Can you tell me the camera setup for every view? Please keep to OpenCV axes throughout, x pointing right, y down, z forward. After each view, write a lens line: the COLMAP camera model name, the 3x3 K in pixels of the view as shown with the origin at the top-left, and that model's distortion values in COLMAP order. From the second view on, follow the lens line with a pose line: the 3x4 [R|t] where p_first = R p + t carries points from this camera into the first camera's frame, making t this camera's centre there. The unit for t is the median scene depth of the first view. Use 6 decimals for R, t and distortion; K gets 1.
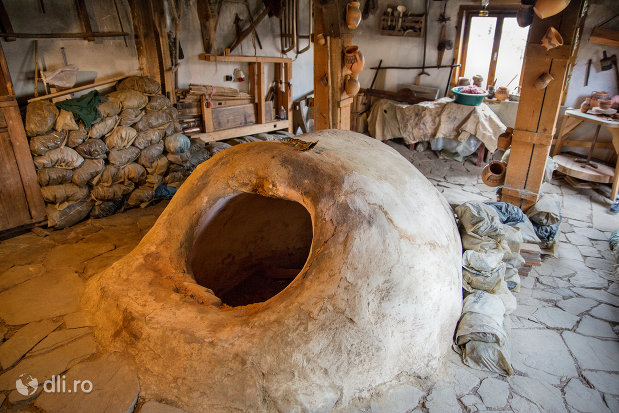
lens RADIAL K [[421.1, 0, 309.5], [0, 421.1, 206.5], [0, 0, 1]] dist [-0.126387, 0.080574]
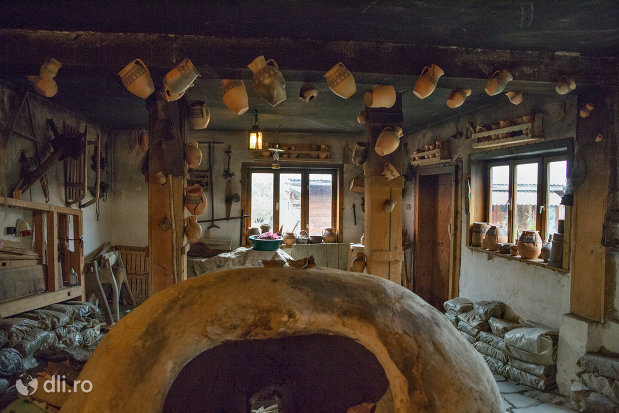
lens RADIAL K [[421.1, 0, 309.5], [0, 421.1, 206.5], [0, 0, 1]] dist [-0.126387, 0.080574]
pose [[0.766269, -0.001128, 0.642519, -0.212740], [0.260204, 0.914872, -0.308713, 0.003546], [-0.587475, 0.403743, 0.701331, 0.158924]]
